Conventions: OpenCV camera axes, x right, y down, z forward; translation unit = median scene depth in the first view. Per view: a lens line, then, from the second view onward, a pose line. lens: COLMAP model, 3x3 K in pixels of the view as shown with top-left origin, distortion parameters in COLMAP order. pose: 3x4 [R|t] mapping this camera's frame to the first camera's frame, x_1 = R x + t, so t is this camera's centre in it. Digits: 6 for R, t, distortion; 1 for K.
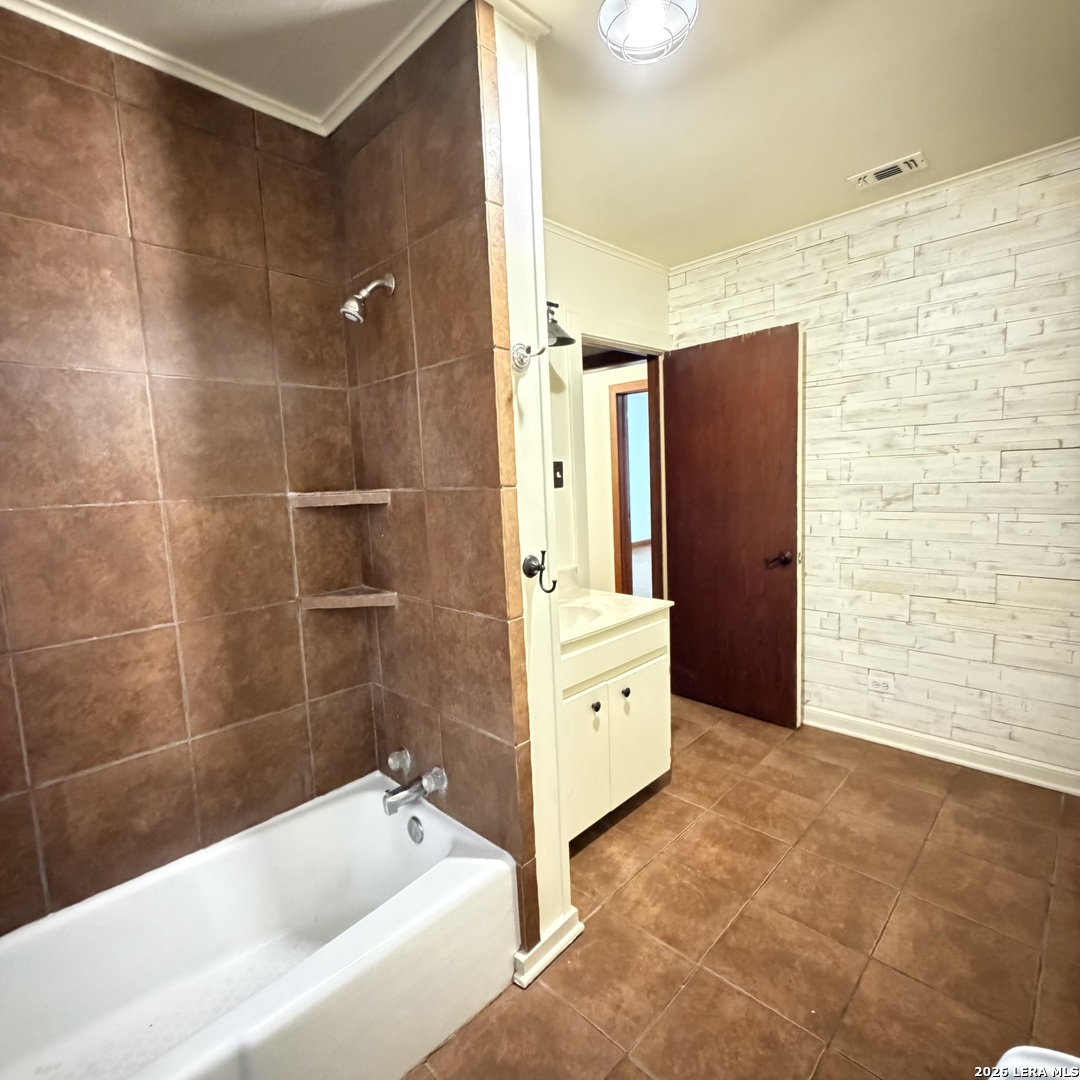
lens RADIAL K [[570.9, 0, 540.0], [0, 570.9, 540.0], [0, 0, 1]] dist [0.004741, -0.000441]
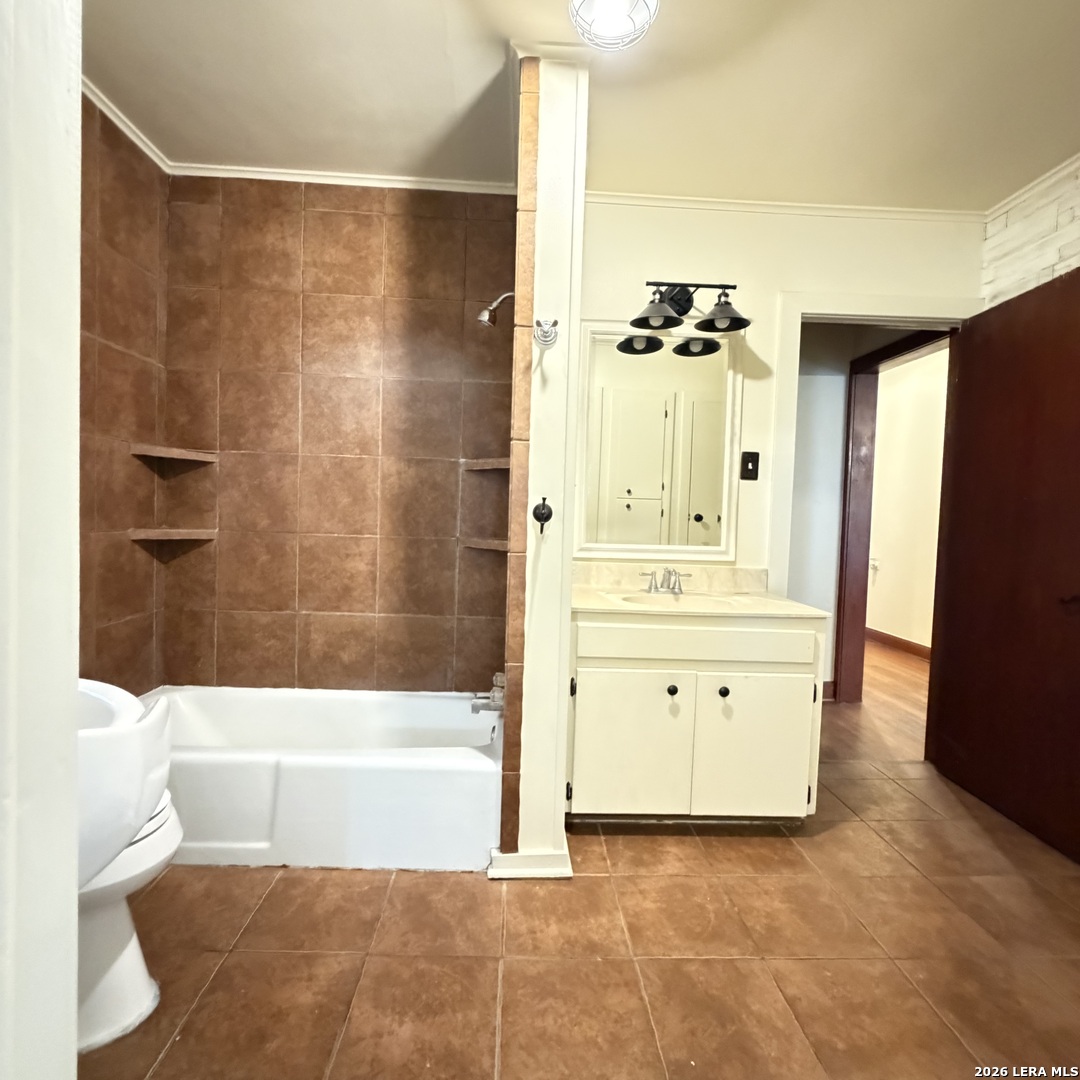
lens RADIAL K [[570.9, 0, 540.0], [0, 570.9, 540.0], [0, 0, 1]] dist [0.004741, -0.000441]
pose [[0.729771, 0.098247, -0.676596, 0.728941], [-0.140812, 0.990003, -0.008123, 0.106058], [0.669034, 0.101200, 0.736310, 0.155778]]
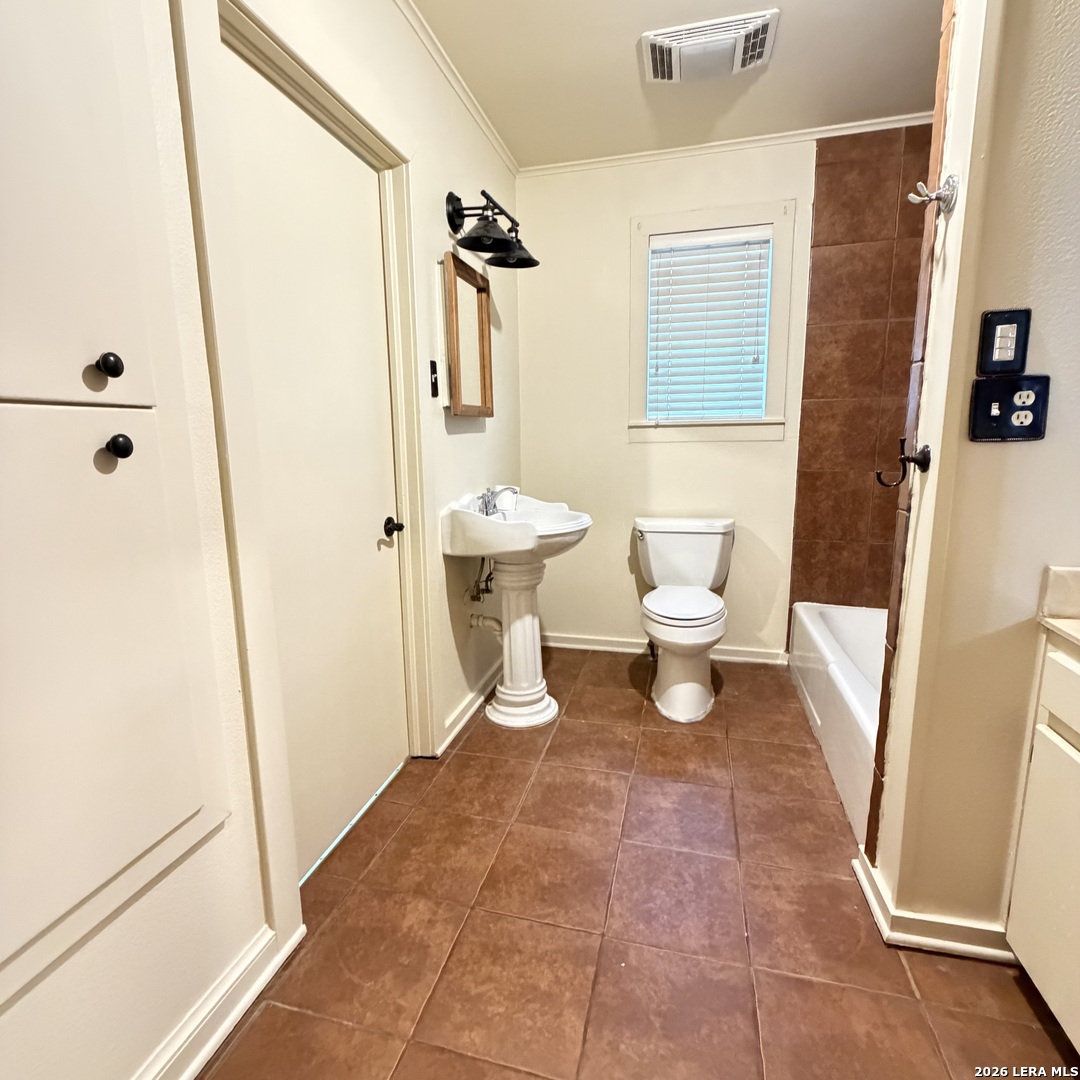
lens RADIAL K [[578.5, 0, 540.0], [0, 578.5, 540.0], [0, 0, 1]] dist [0.001779, 0.000159]
pose [[-0.864426, 0.142080, -0.482266, 0.854864], [-0.002710, 0.957907, 0.287065, -0.076132], [0.502752, 0.249453, -0.827655, 1.391270]]
